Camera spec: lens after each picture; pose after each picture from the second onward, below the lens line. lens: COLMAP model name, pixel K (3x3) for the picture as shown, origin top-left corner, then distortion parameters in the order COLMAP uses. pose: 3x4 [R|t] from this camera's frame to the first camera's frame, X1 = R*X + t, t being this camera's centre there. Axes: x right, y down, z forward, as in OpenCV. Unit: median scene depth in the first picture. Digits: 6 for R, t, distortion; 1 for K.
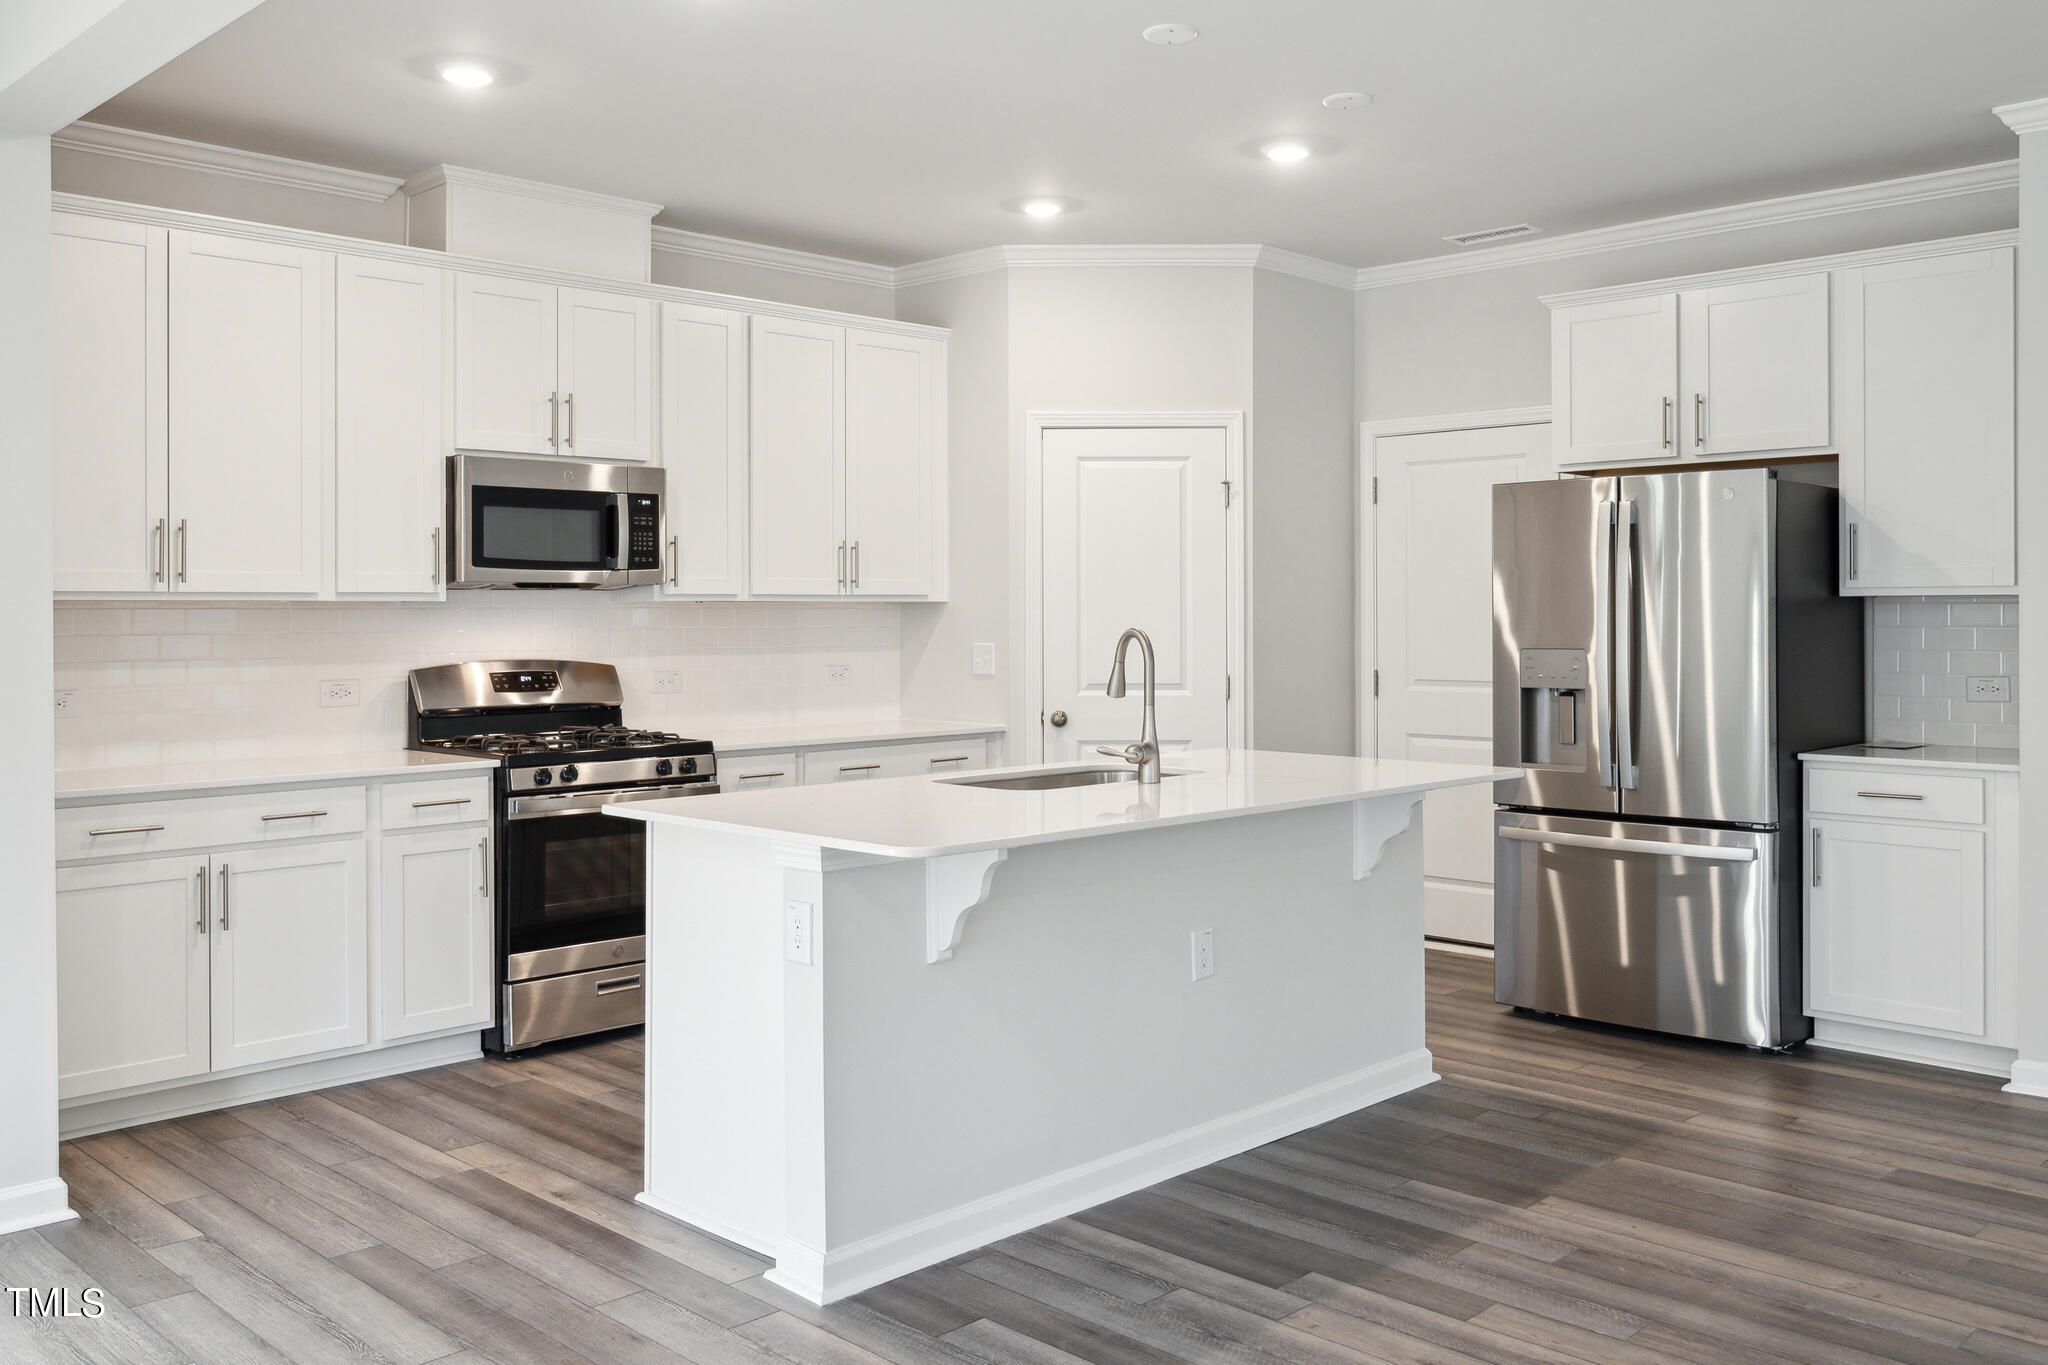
lens RADIAL K [[1746.0, 0, 1024.1], [0, 1746.0, 613.3], [0, 0, 1]] dist [-0.003692, 0.005620]
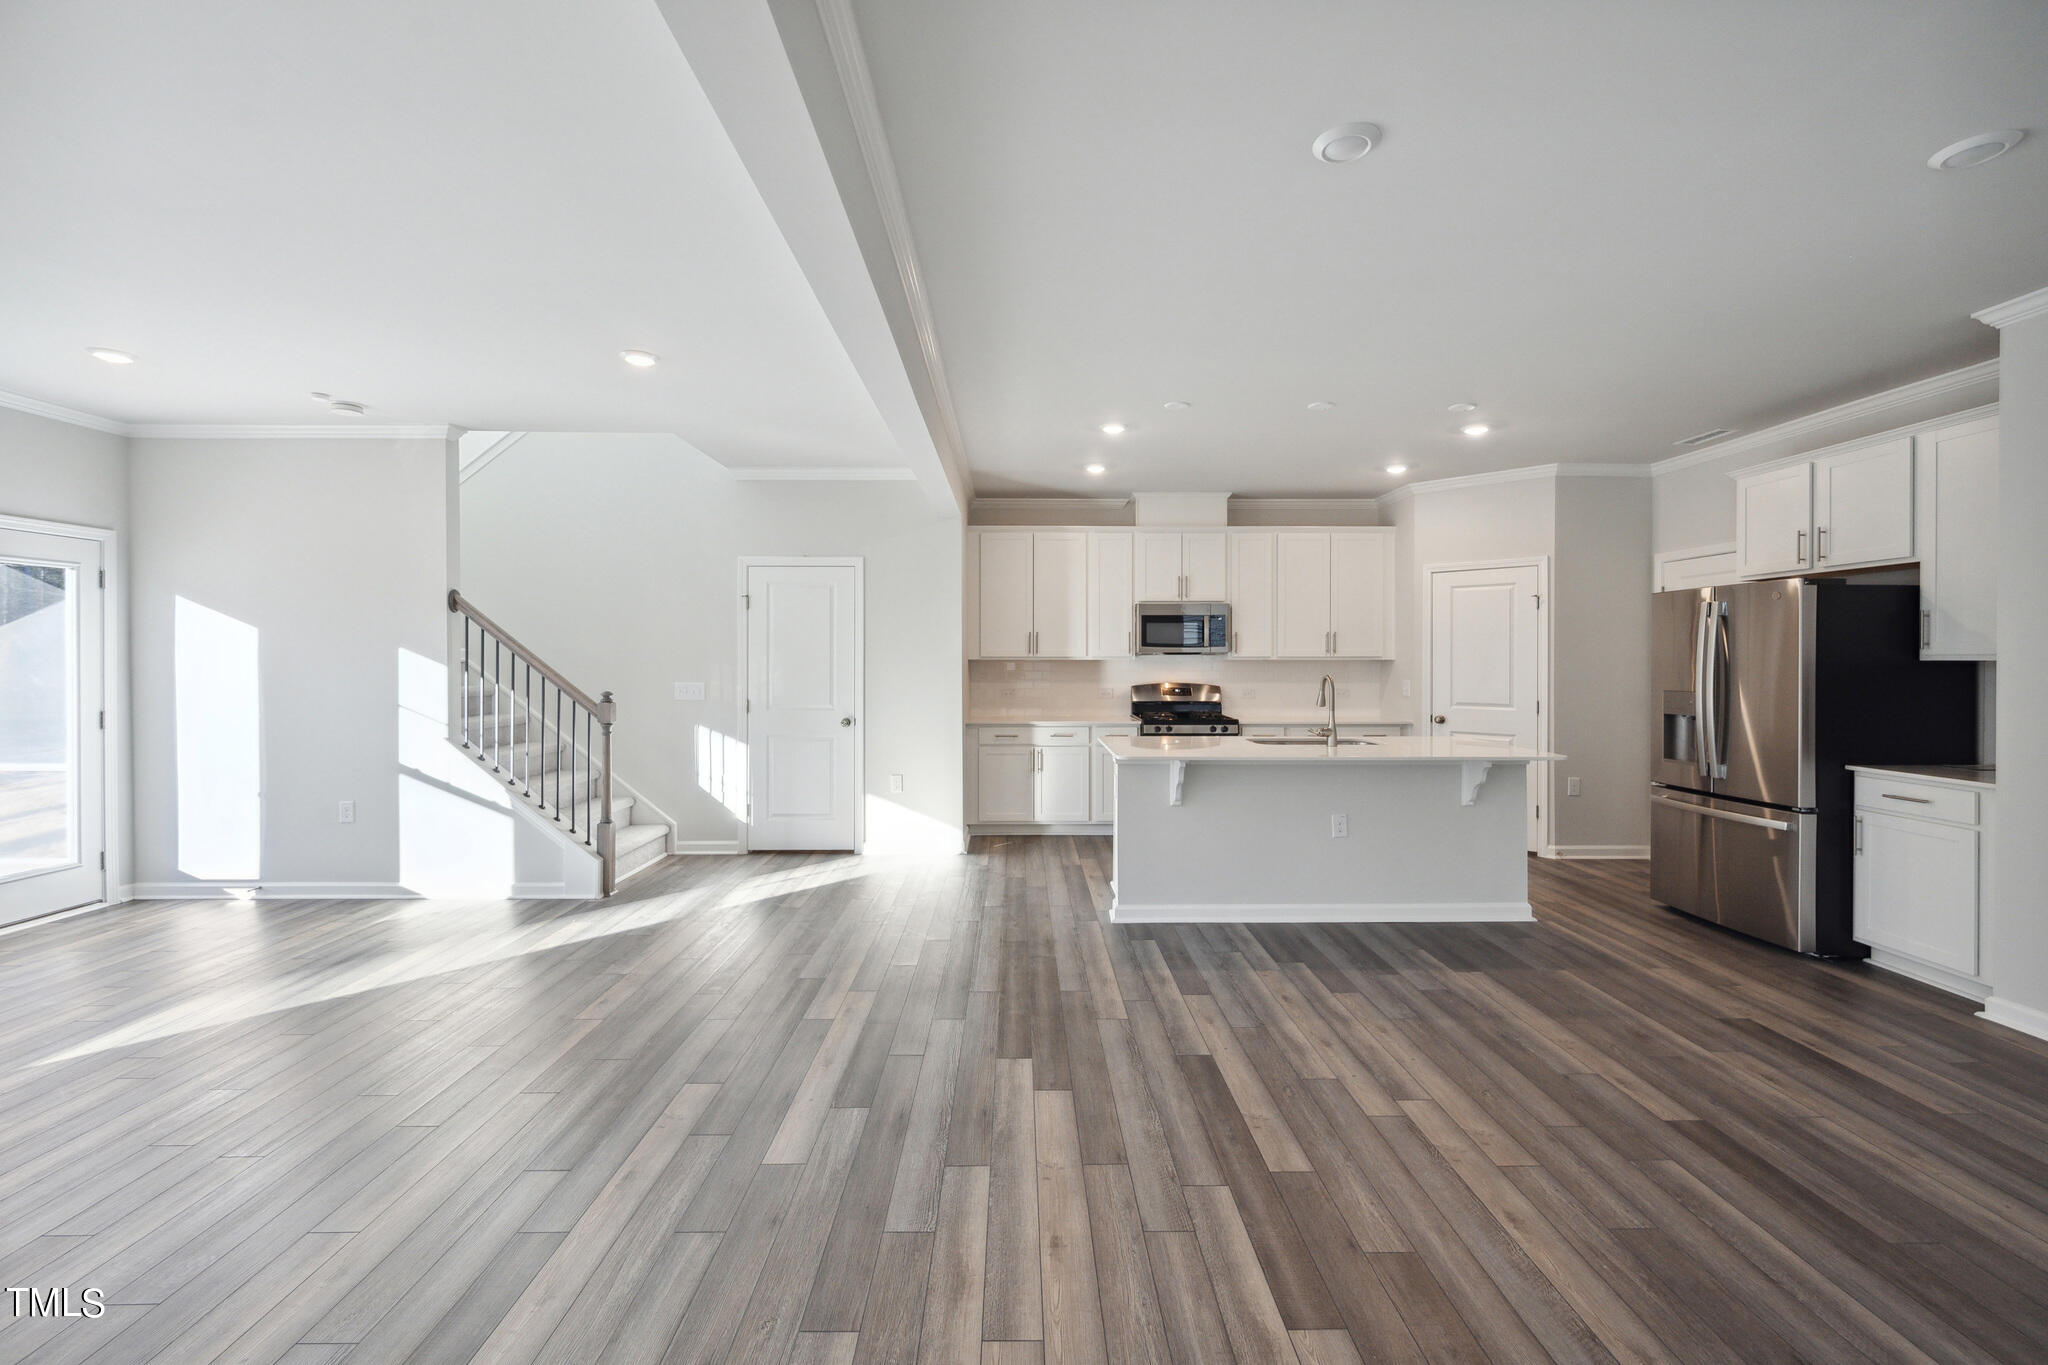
lens RADIAL K [[849.0, 0, 1016.4], [0, 849.0, 662.5], [0, 0, 1]] dist [-0.000227, 0.000363]
pose [[0.708139, 0.006677, -0.706042, 0.451668], [-0.003667, 0.999977, 0.005778, -0.009777], [0.706064, -0.001502, 0.708146, -0.024326]]
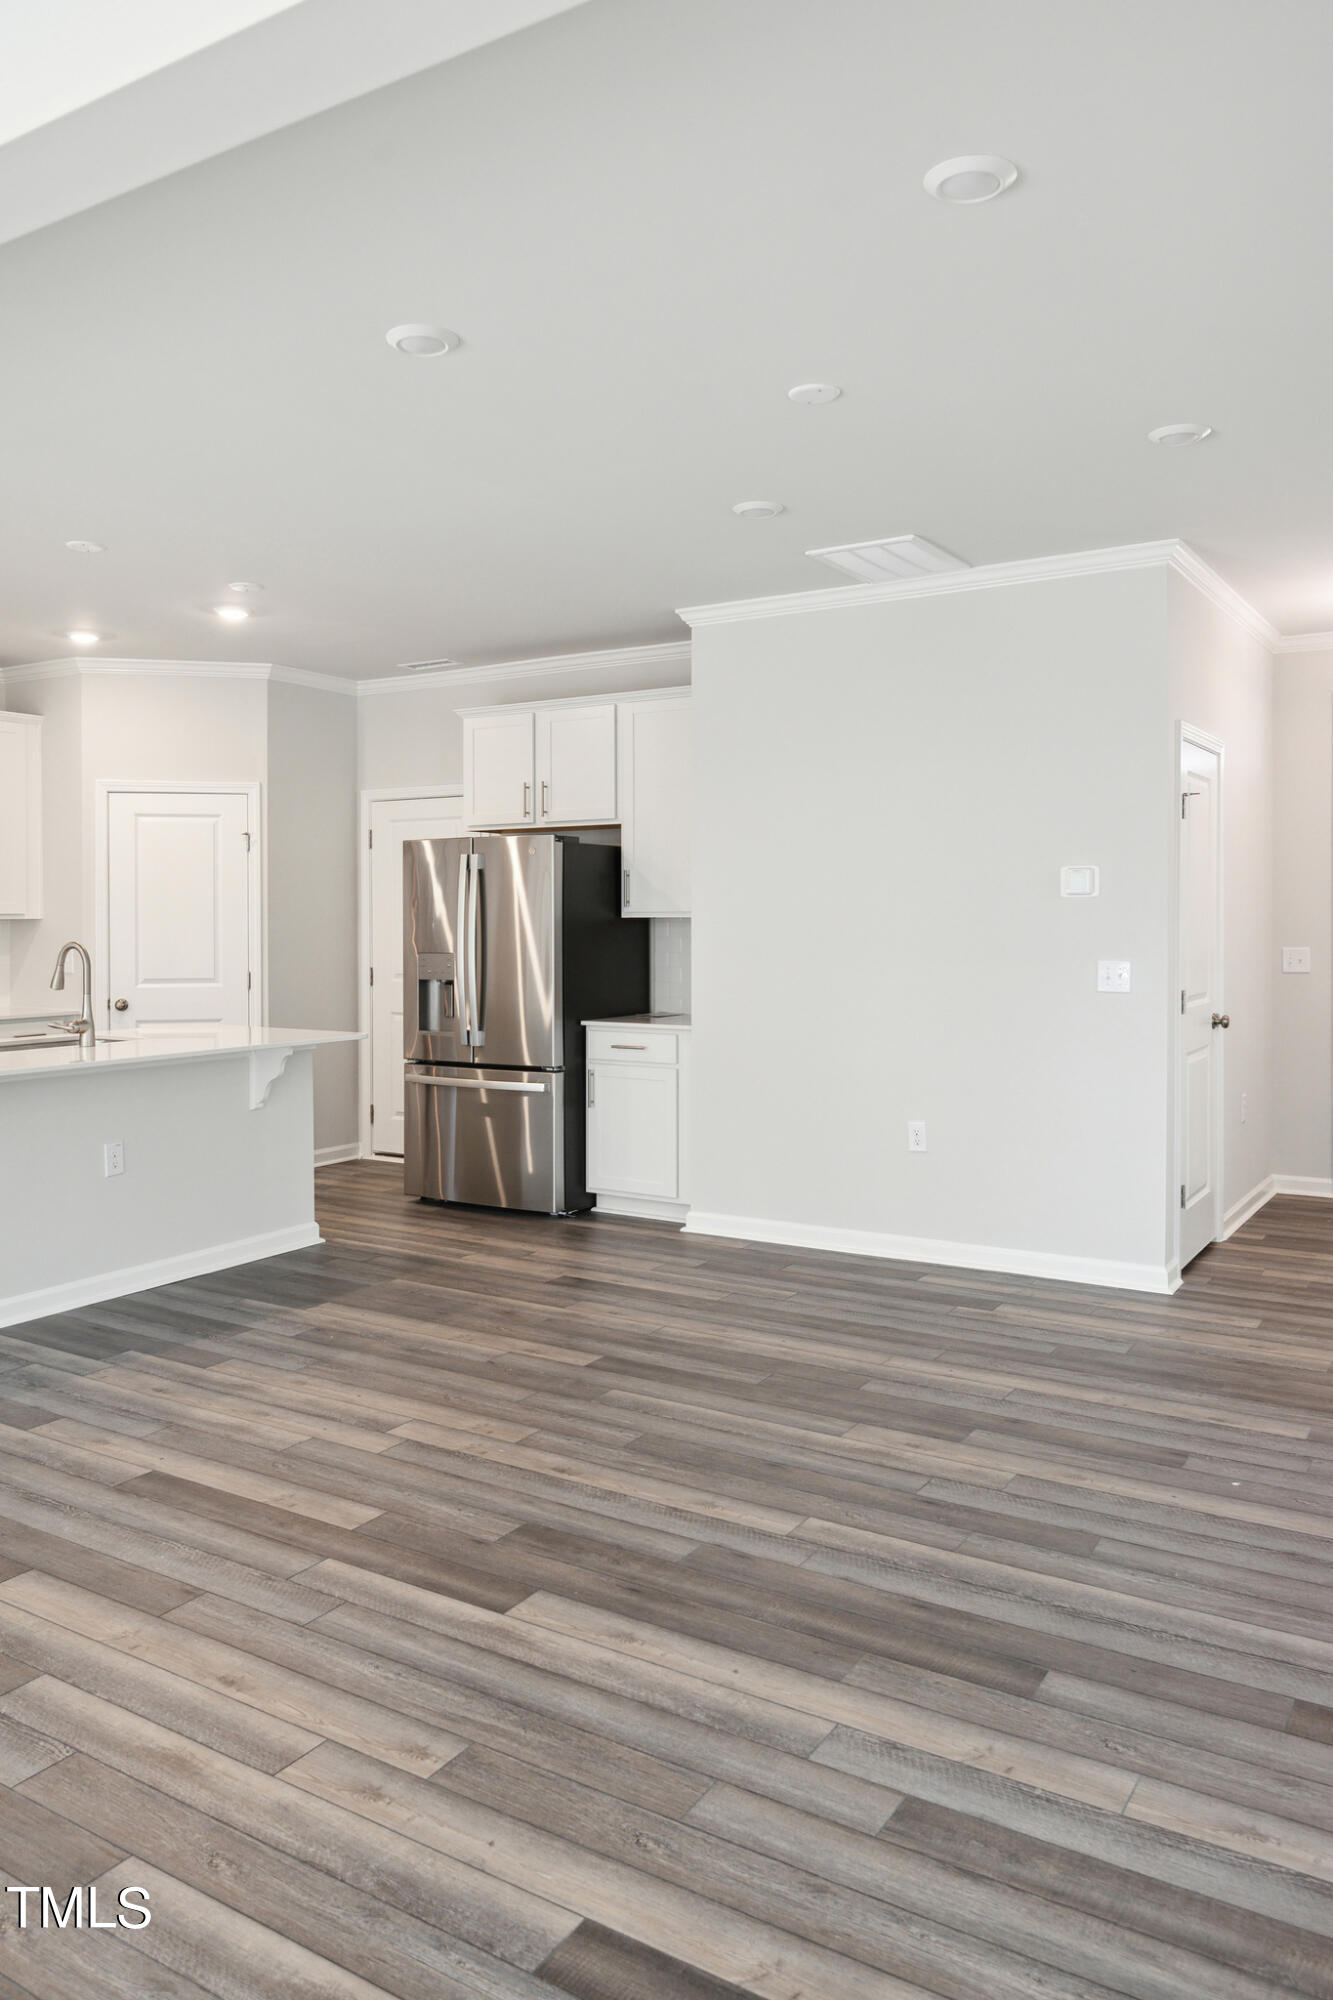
lens RADIAL K [[1460.6, 0, 653.5], [0, 1460.6, 932.6], [0, 0, 1]] dist [-0.000488, 0.004034]
pose [[0.977332, -0.001866, 0.211703, 0.233856], [-0.000296, 0.999948, 0.010180, -0.010071], [-0.211711, -0.010012, 0.977281, -0.262351]]
